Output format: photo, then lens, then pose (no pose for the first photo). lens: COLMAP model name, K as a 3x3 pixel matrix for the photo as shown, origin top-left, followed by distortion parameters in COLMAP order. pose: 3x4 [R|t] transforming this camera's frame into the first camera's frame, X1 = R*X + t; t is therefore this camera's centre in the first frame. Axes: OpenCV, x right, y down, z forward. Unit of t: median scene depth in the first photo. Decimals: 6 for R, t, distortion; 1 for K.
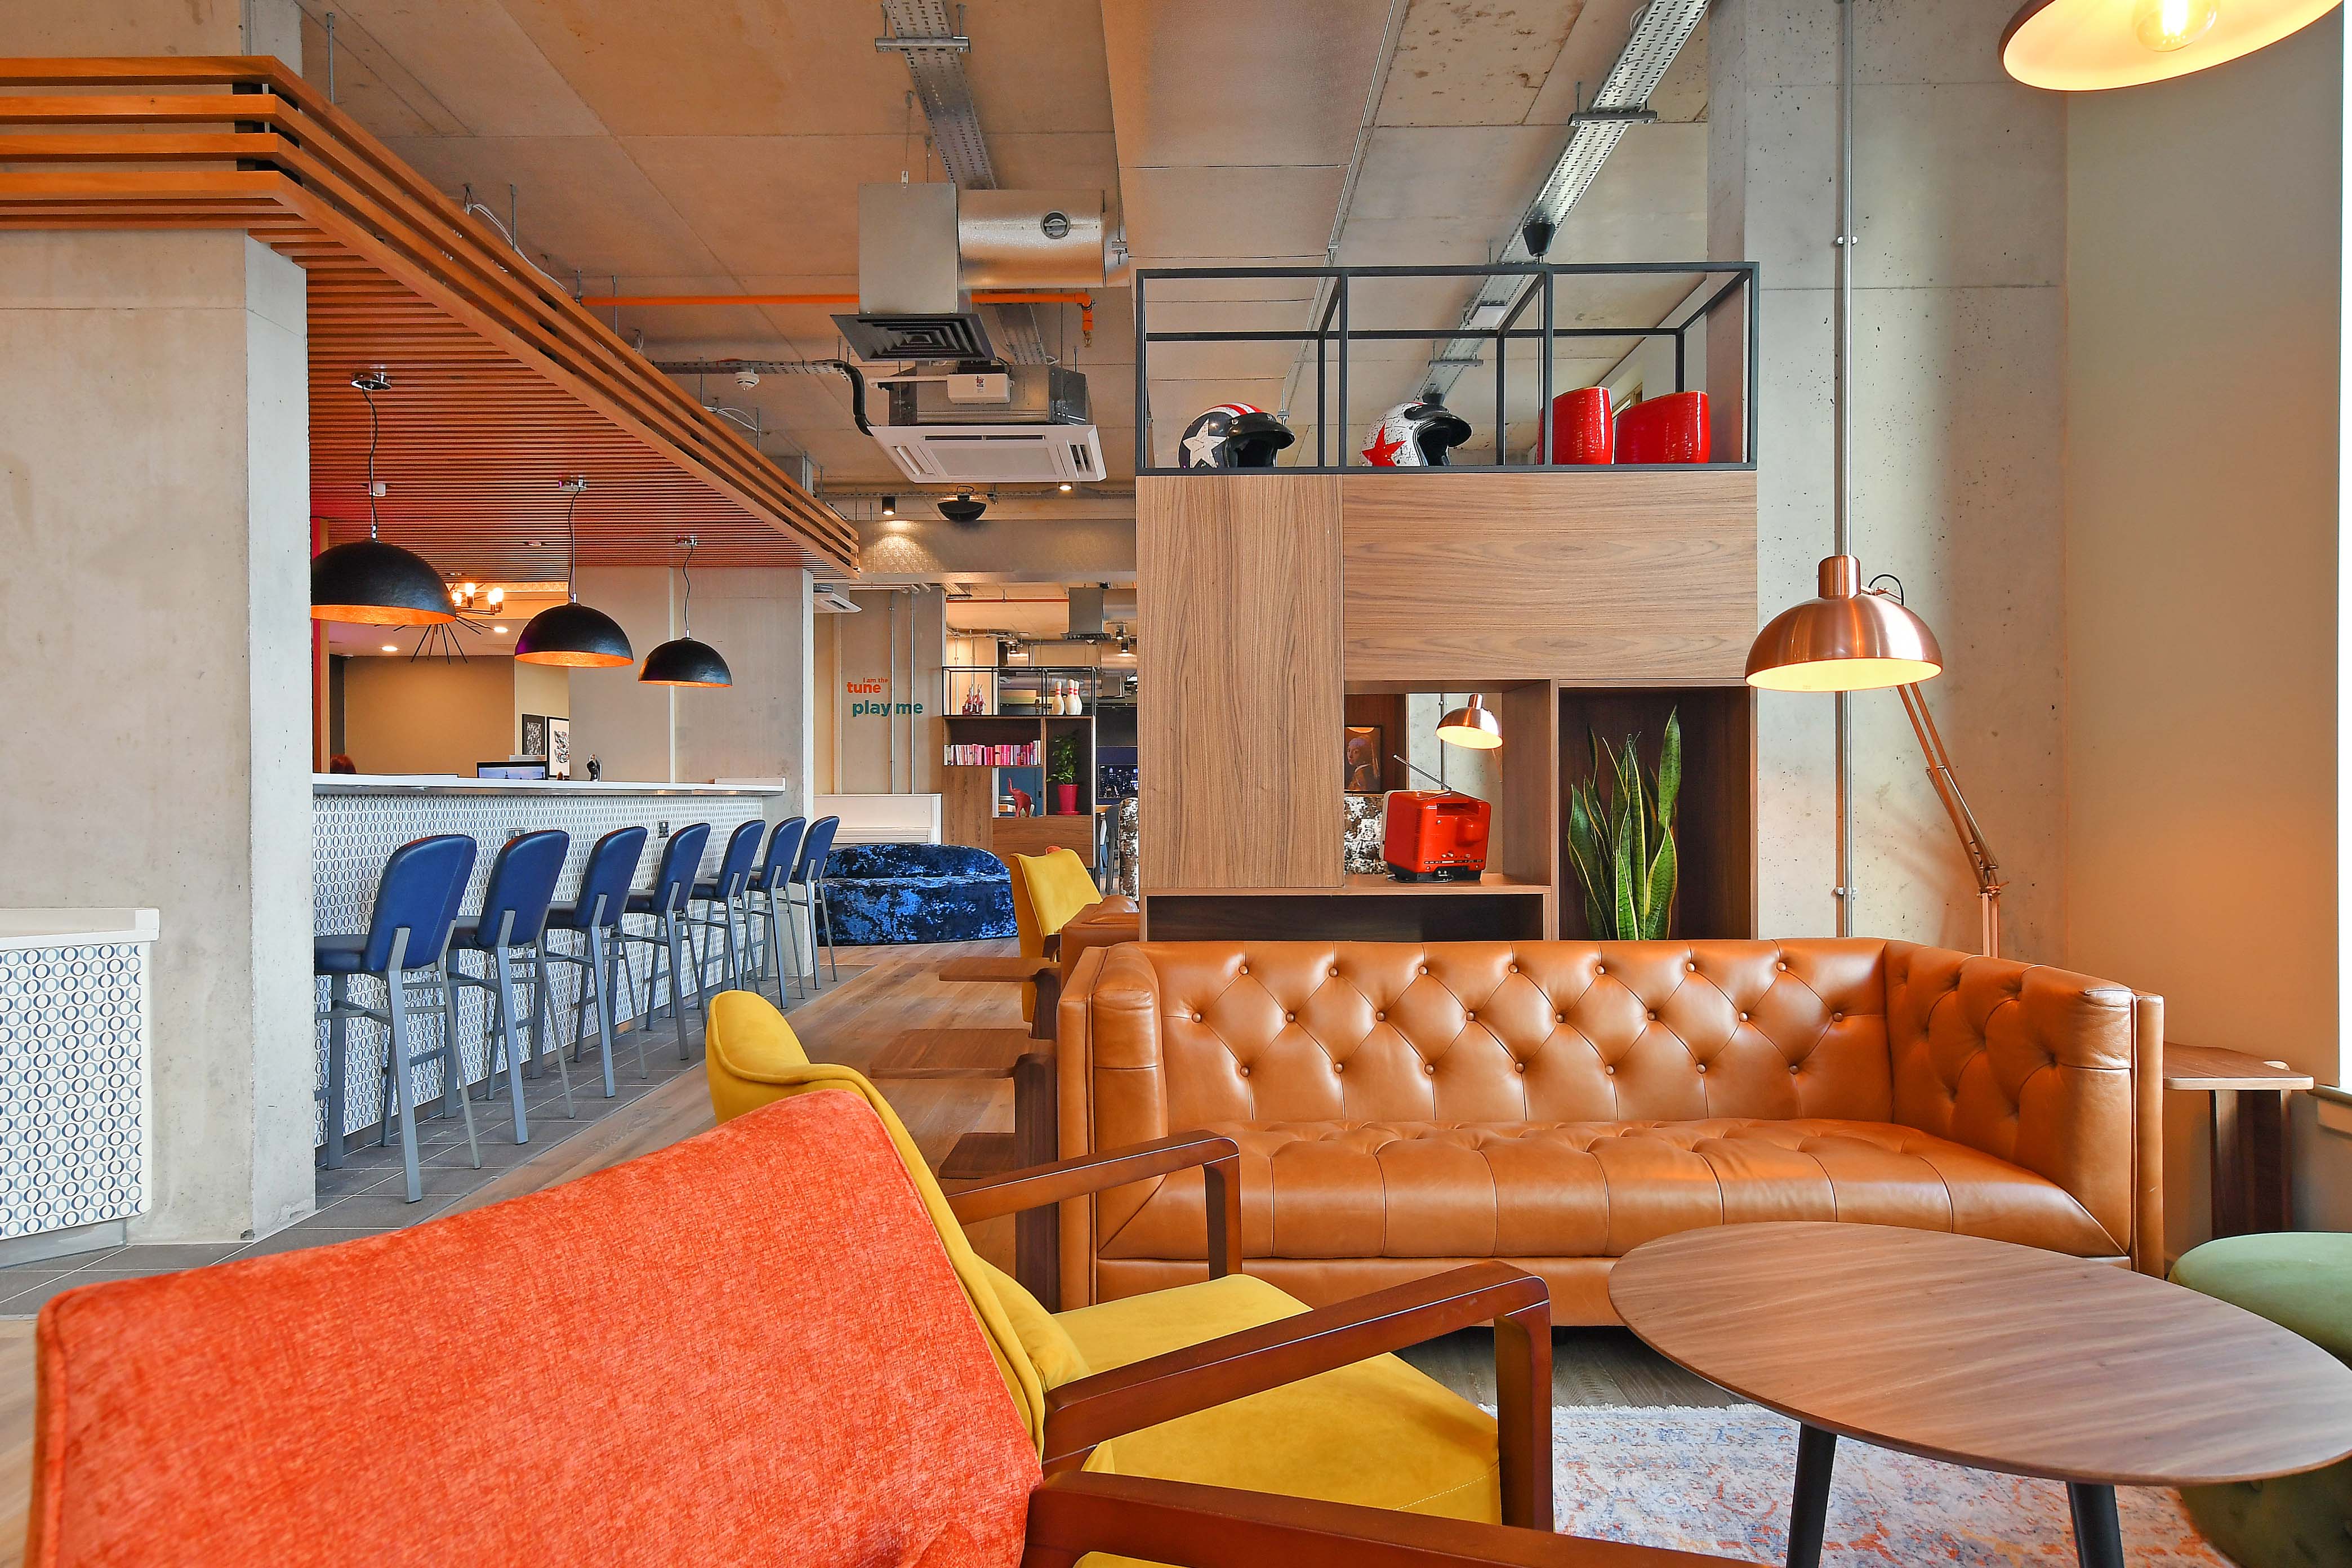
lens RADIAL K [[1413.6, 0, 1152.1], [0, 1413.6, 783.6], [0, 0, 1]] dist [0.028297, 0.000137]
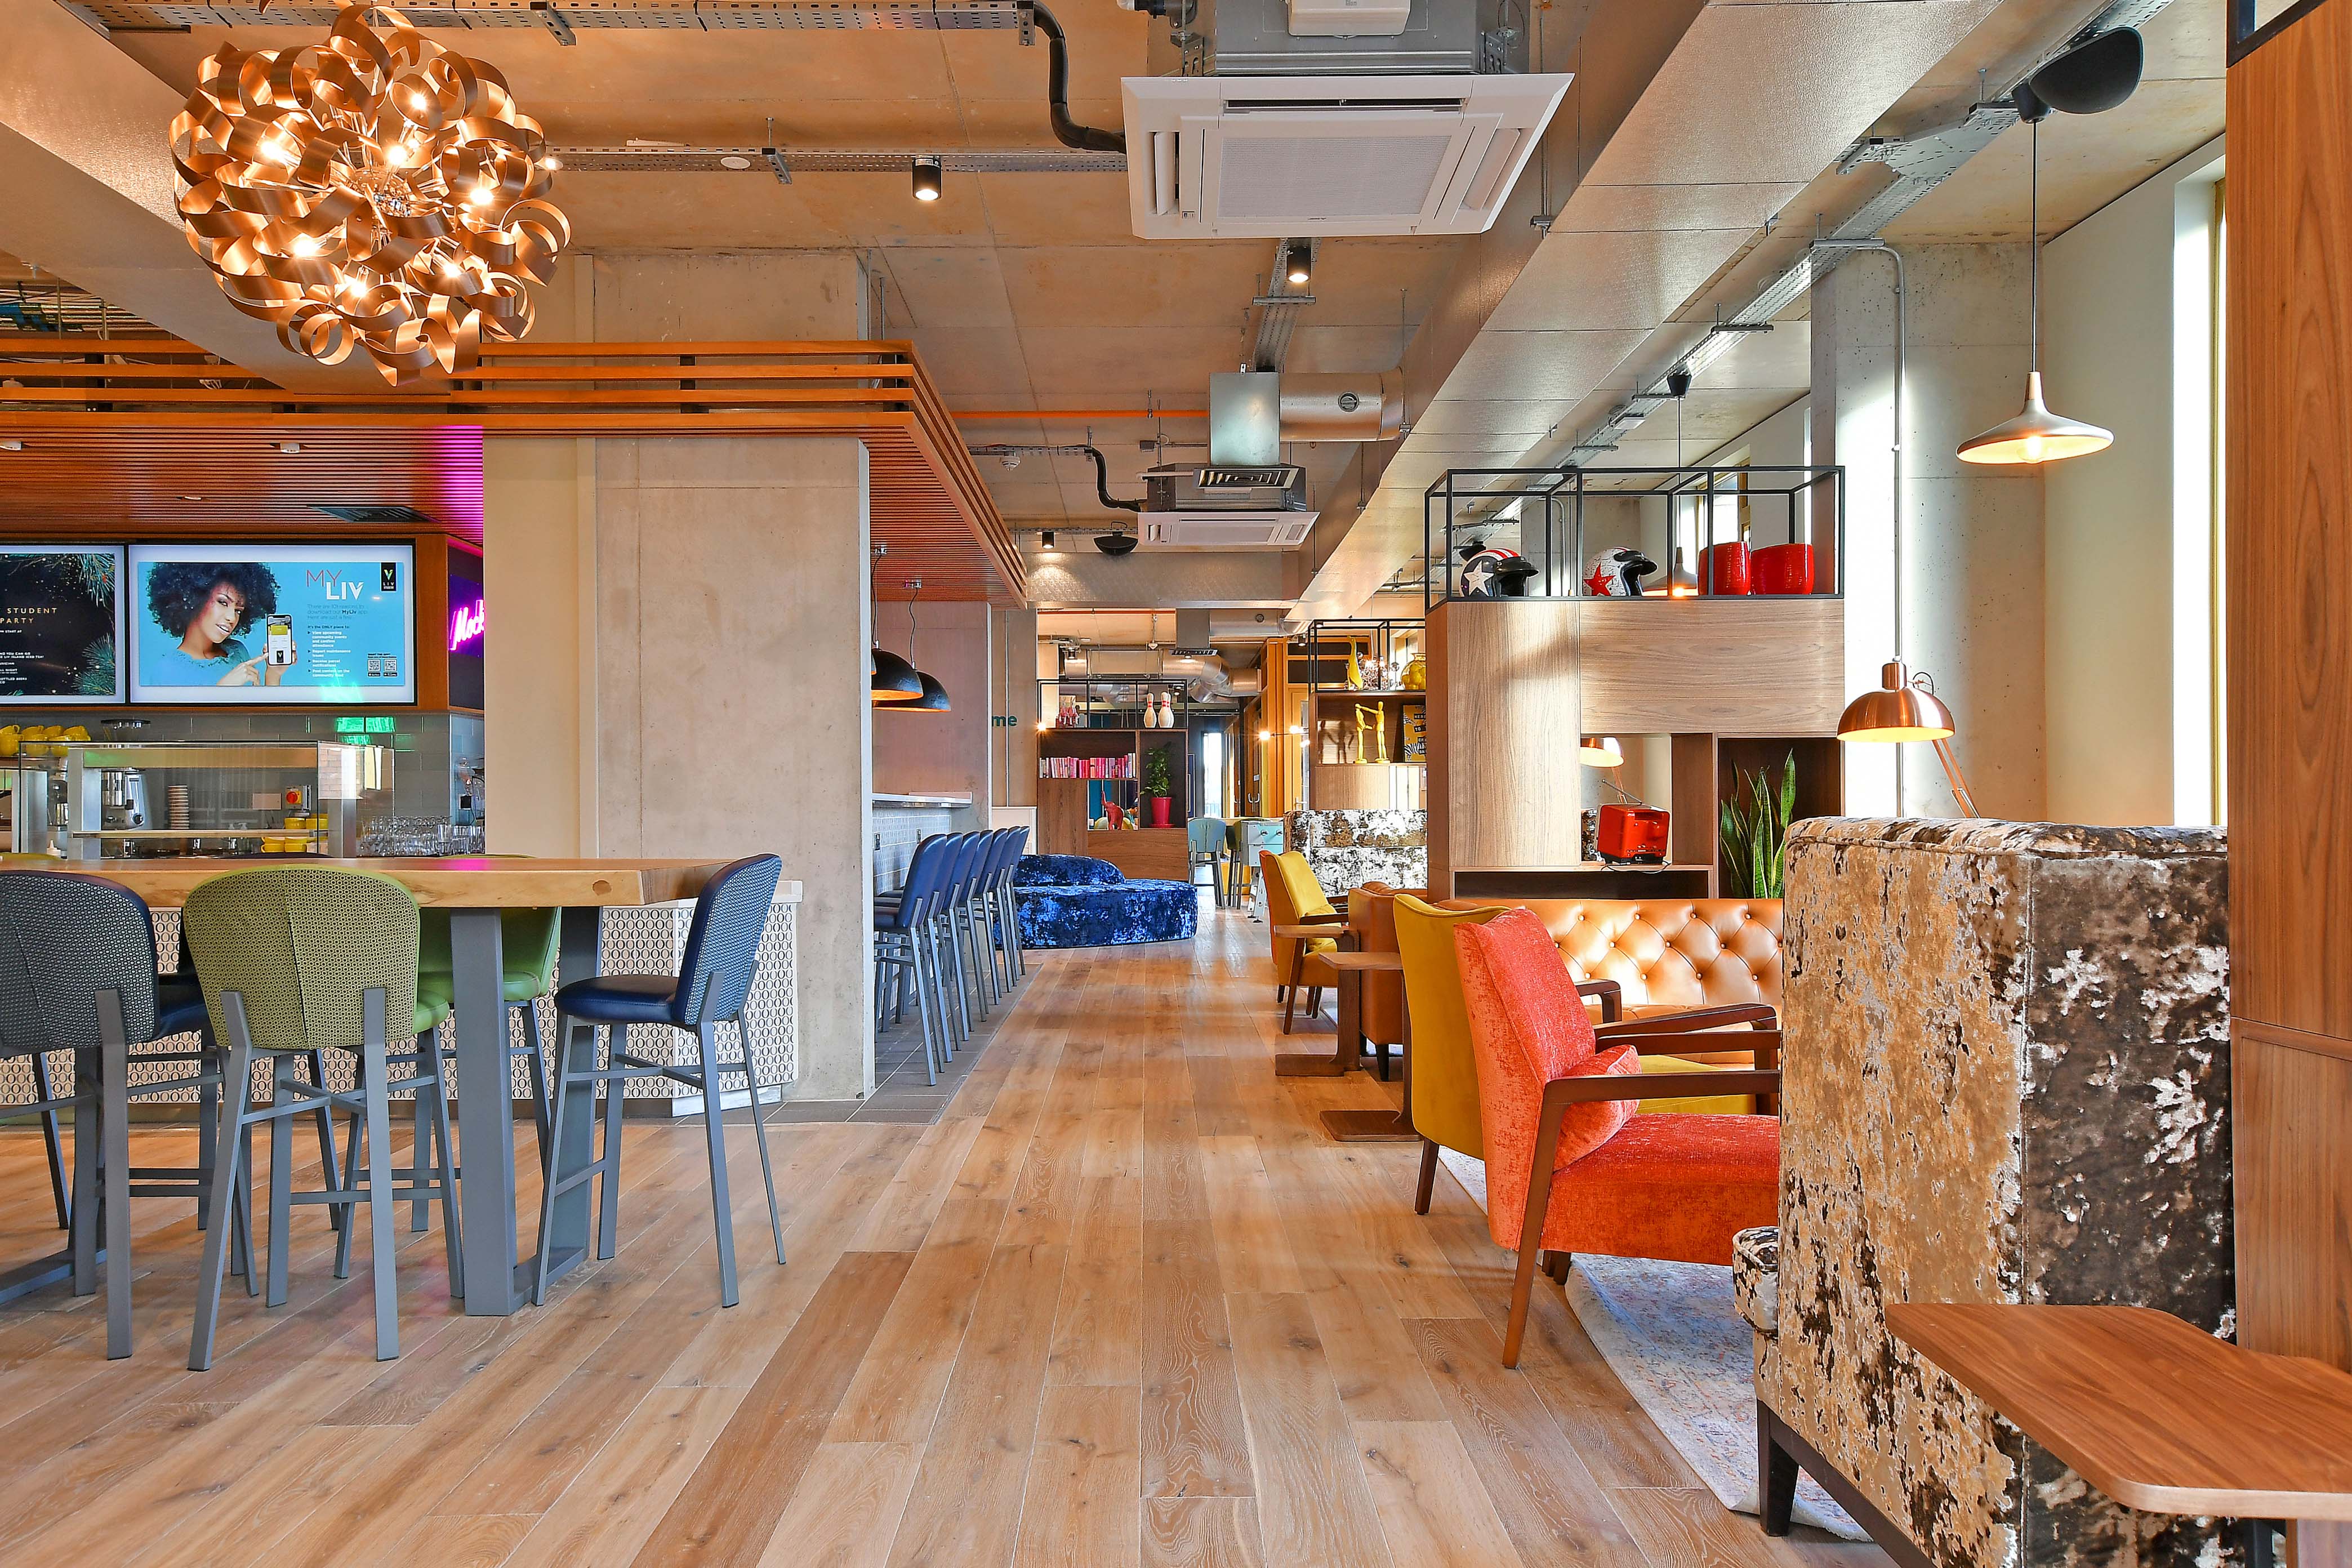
lens RADIAL K [[1705.8, 0, 1176.0], [0, 1705.8, 784.0], [0, 0, 1]] dist [0.073583, -0.000045]
pose [[0.999477, 0.000495, 0.032333, -0.166082], [-0.000291, 0.999980, -0.006322, -0.002210], [-0.032336, 0.006309, 0.999457, -0.390507]]
